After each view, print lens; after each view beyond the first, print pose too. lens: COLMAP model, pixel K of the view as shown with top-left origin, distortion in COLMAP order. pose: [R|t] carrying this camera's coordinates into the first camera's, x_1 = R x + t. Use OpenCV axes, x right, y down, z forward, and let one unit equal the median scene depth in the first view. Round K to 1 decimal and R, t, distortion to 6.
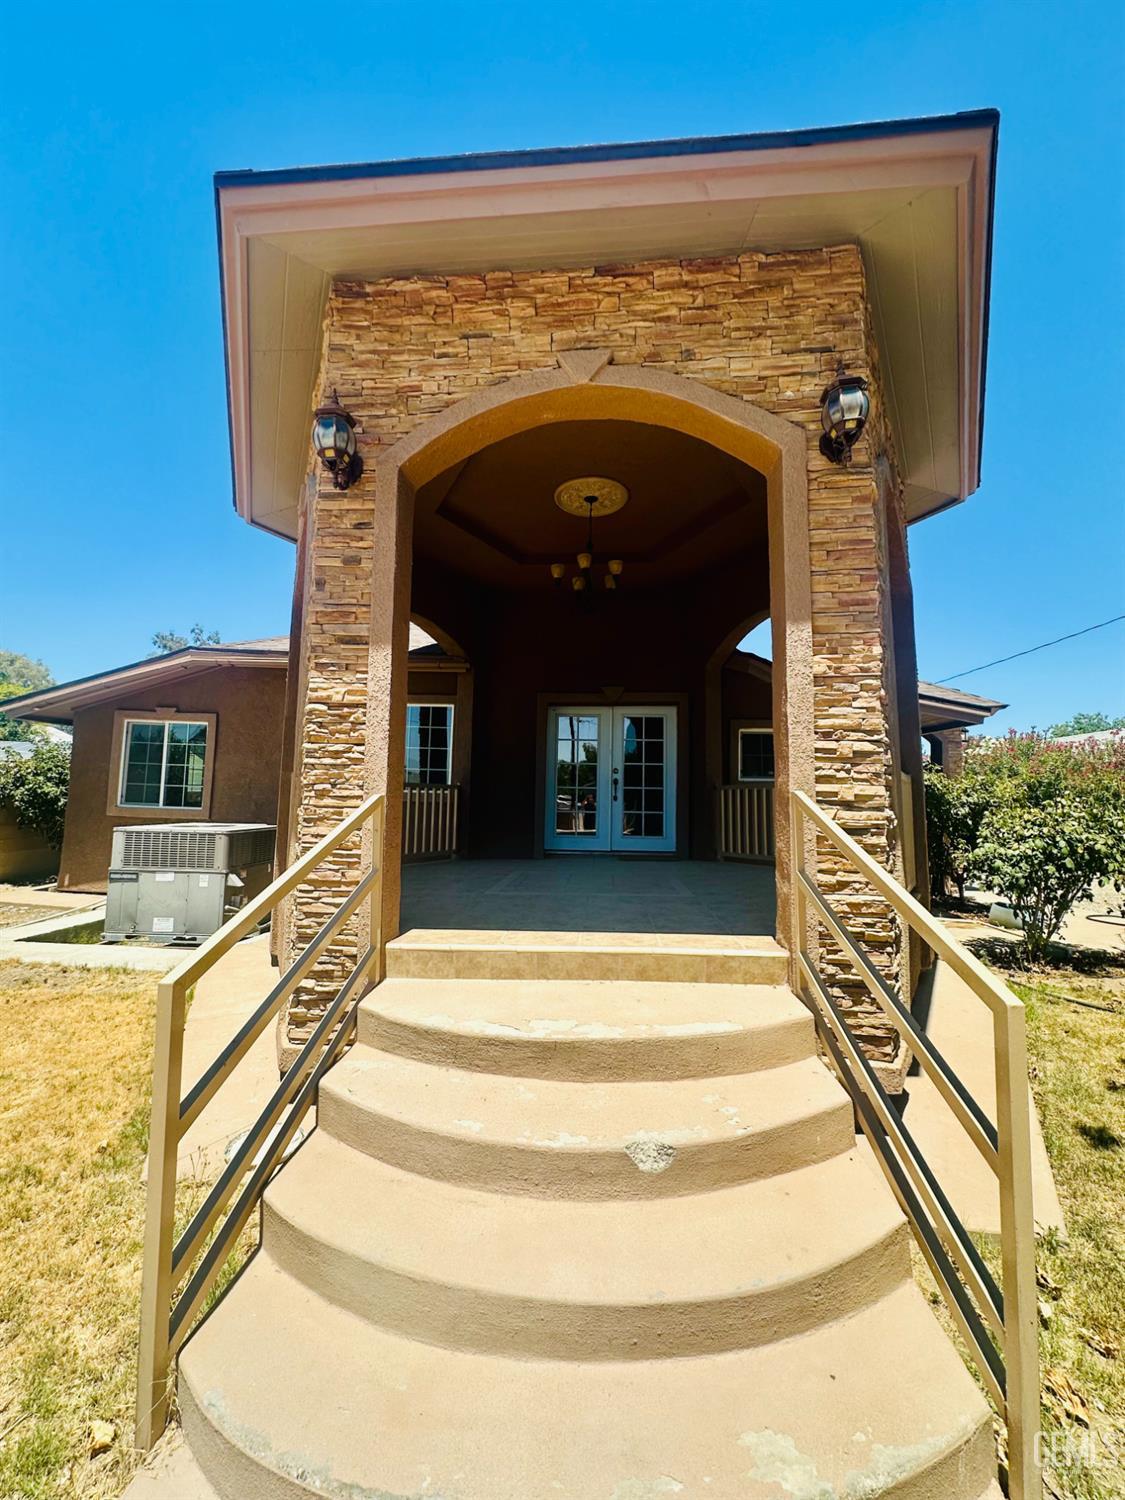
lens RADIAL K [[591.2, 0, 557.1], [0, 591.2, 748.5], [0, 0, 1]] dist [0.004752, 0.000282]
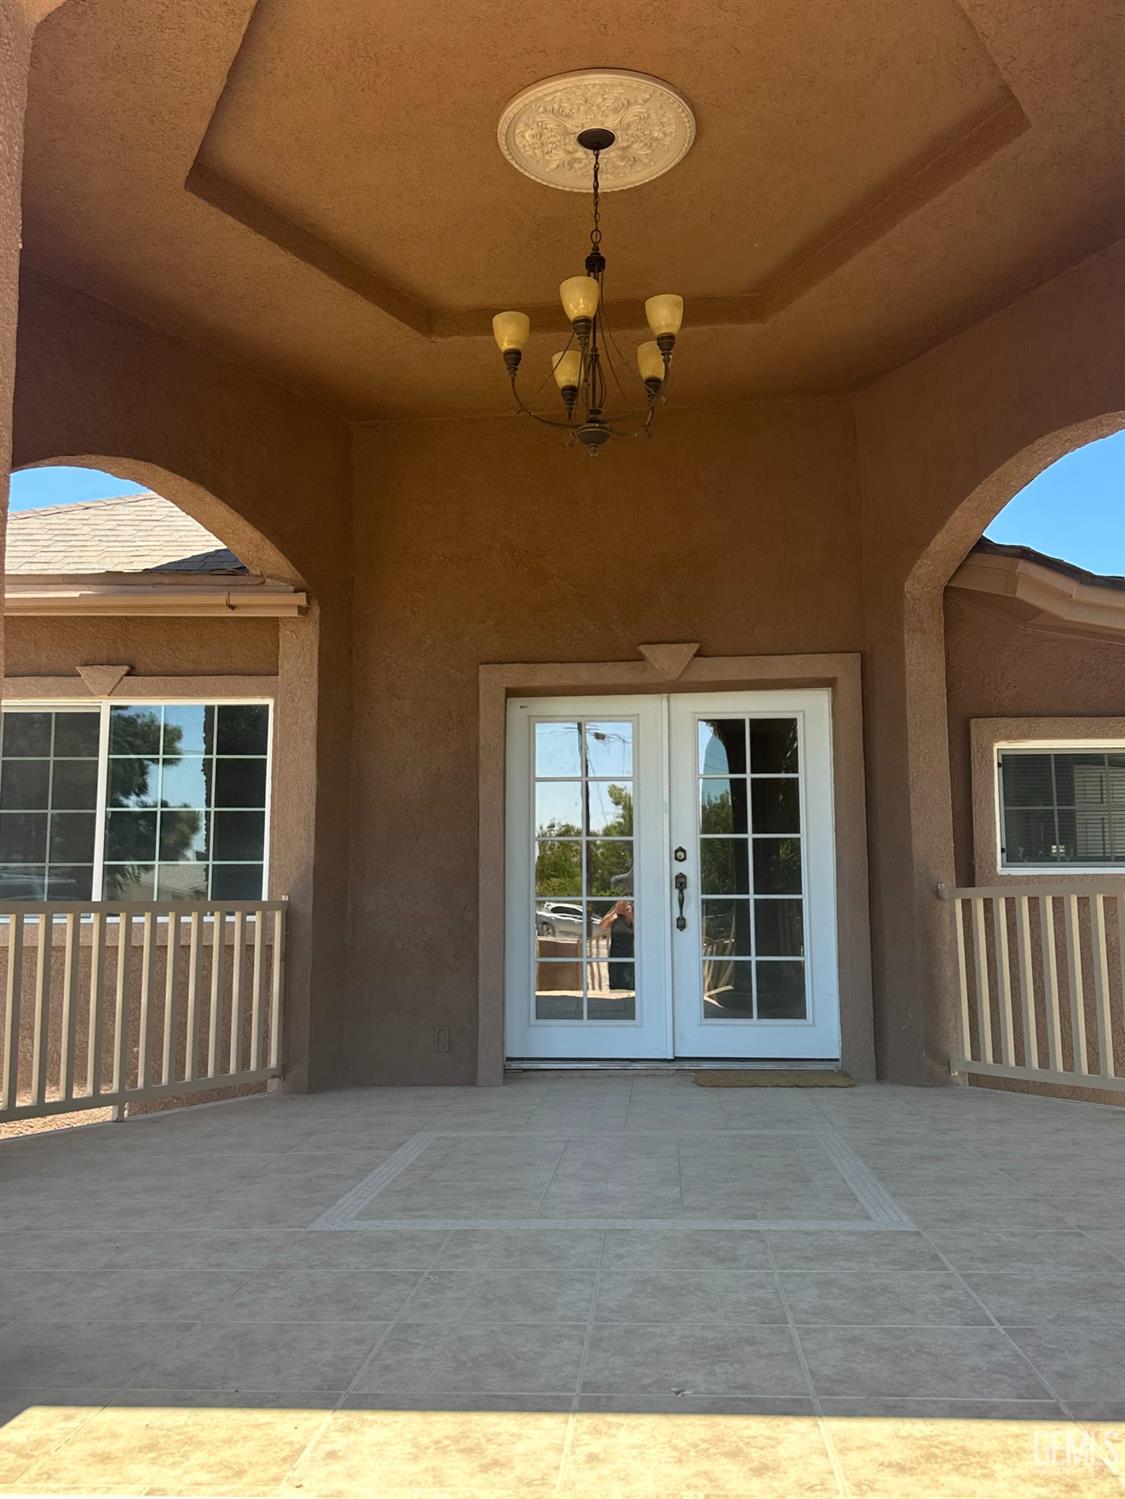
lens RADIAL K [[1139.5, 0, 564.2], [0, 1139.5, 753.8], [0, 0, 1]] dist [0.071298, 0.001255]
pose [[0.999722, -0.022727, -0.006238, 0.030364], [0.022479, 0.999051, -0.037317, -0.003770], [0.007081, 0.037166, 0.999284, 0.255193]]
